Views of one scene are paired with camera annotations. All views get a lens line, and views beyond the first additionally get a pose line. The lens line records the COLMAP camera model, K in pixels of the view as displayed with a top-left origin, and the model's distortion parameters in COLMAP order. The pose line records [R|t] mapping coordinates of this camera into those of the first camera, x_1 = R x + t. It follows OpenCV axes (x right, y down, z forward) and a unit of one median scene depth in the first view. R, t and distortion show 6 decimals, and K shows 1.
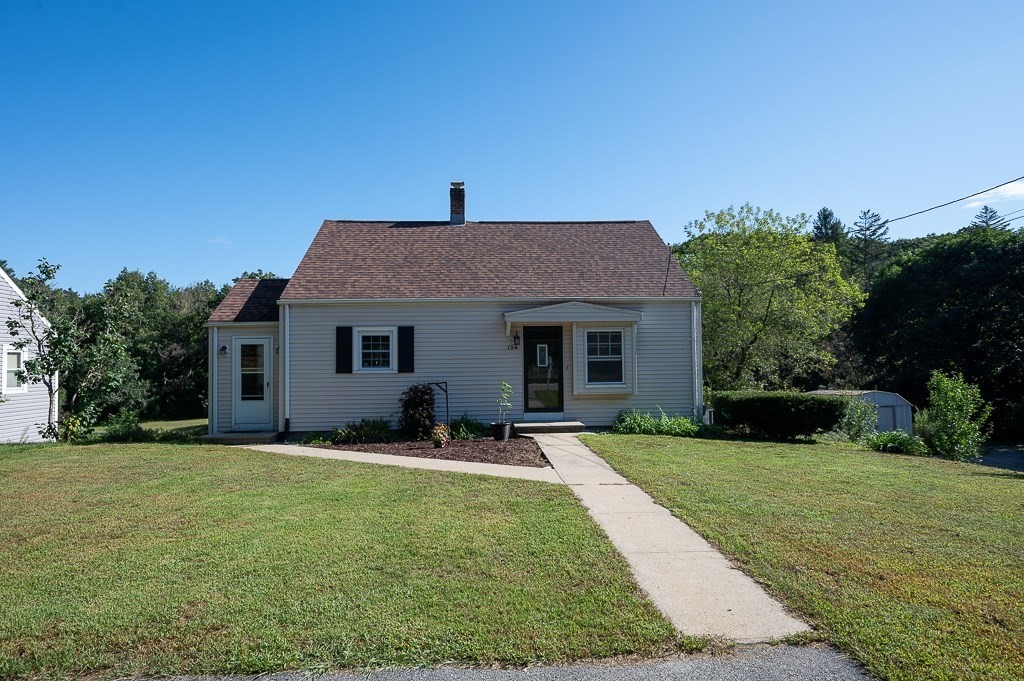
lens RADIAL K [[571.6, 0, 512.0], [0, 571.6, 340.5], [0, 0, 1]] dist [0.003095, 0.000359]
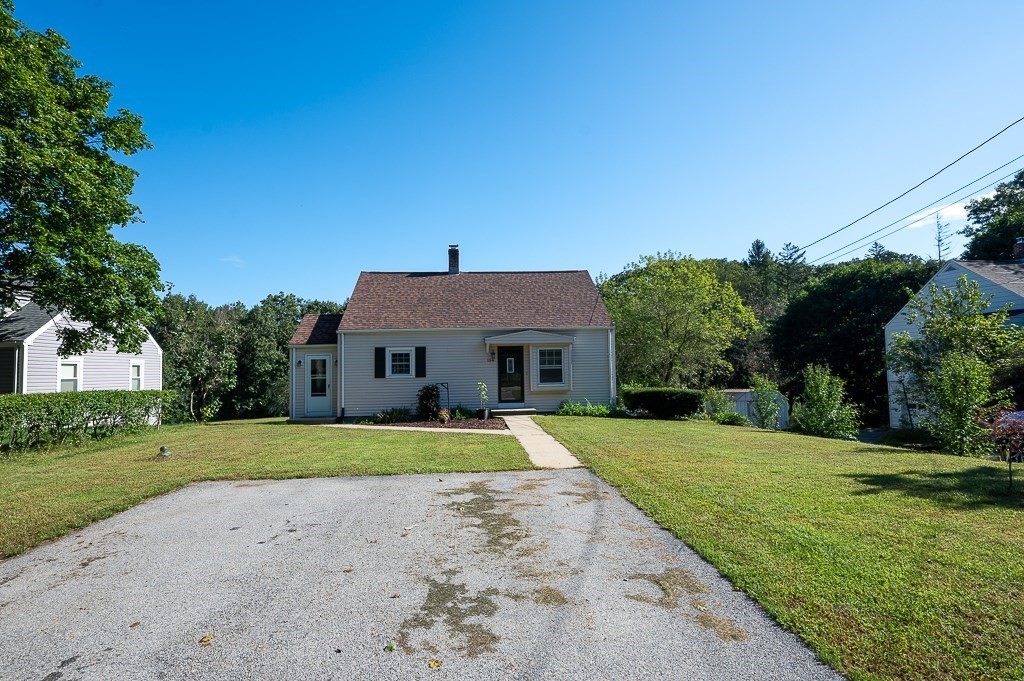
lens RADIAL K [[509.6, 0, 507.5], [0, 509.6, 337.8], [0, 0, 1]] dist [-0.000966, 0.000526]
pose [[0.999910, -0.006444, 0.011756, 0.030684], [0.006729, 0.999679, -0.024439, -0.014070], [-0.011595, 0.024516, 0.999632, -0.359426]]
